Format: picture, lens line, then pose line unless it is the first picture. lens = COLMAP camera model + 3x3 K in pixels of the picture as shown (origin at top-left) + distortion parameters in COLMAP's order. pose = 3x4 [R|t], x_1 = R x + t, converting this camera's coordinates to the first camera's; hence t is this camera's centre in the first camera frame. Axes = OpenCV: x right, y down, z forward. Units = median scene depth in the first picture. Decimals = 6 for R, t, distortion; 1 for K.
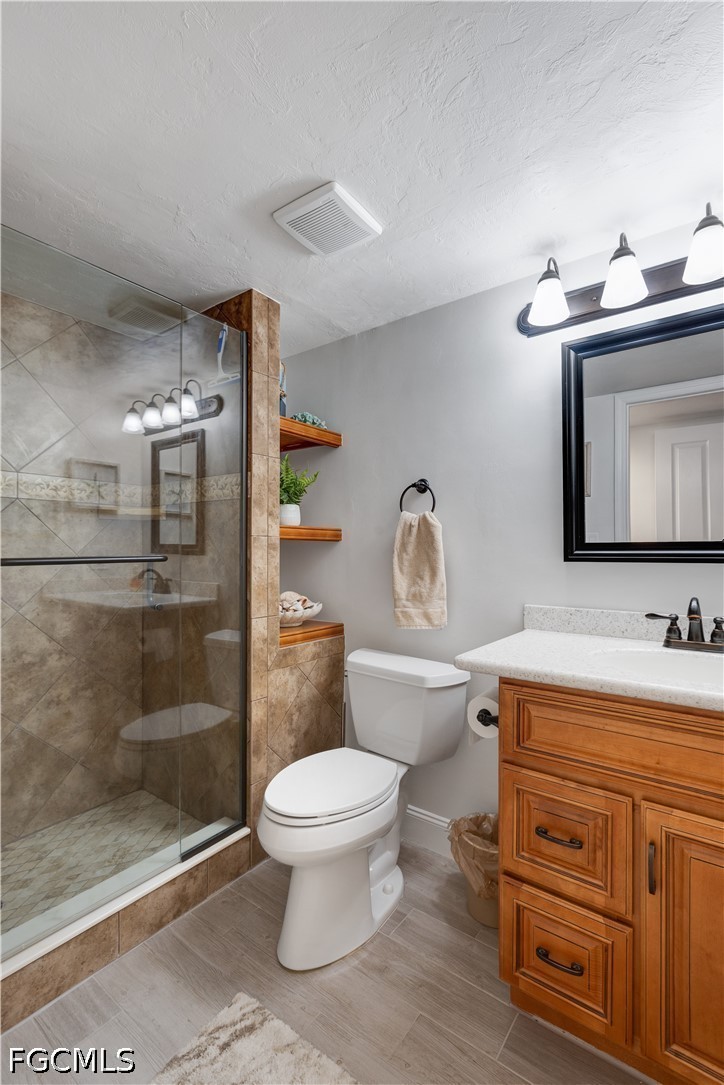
lens RADIAL K [[495.5, 0, 358.3], [0, 495.5, 545.2], [0, 0, 1]] dist [0.000602, 0.000241]
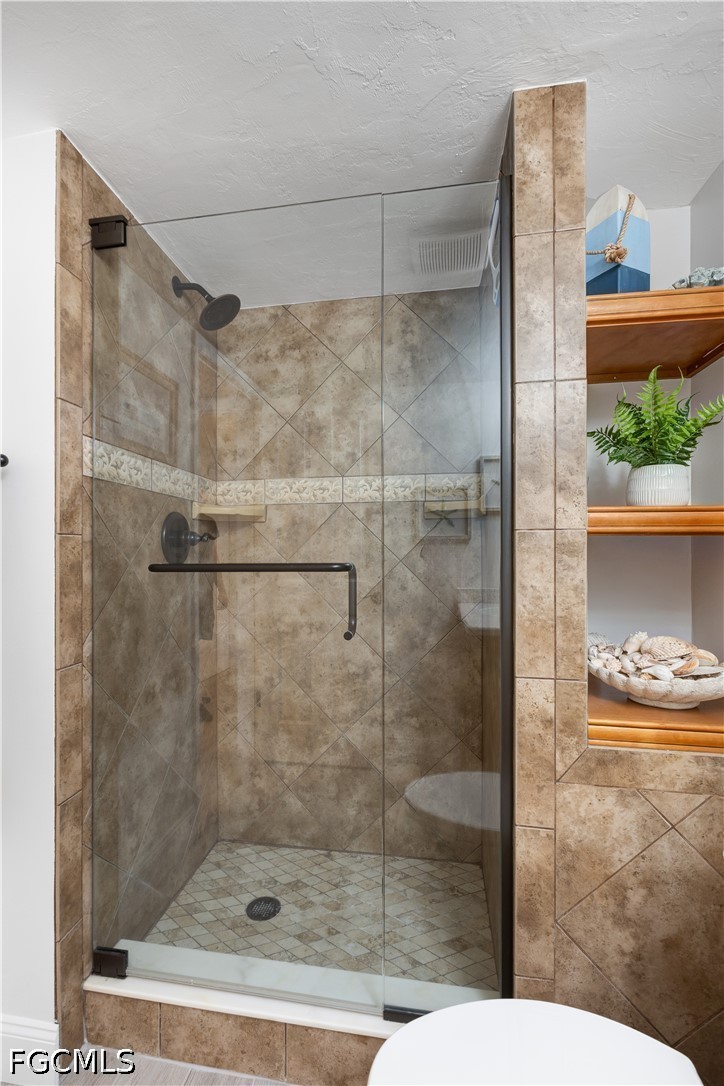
lens RADIAL K [[496.0, 0, 358.4], [0, 496.0, 552.1], [0, 0, 1]] dist [0.000602, 0.000241]
pose [[0.457595, -0.008279, -0.889122, 0.194325], [0.008000, 0.999955, -0.005194, 0.007522], [0.889125, -0.004736, 0.457641, 0.556798]]
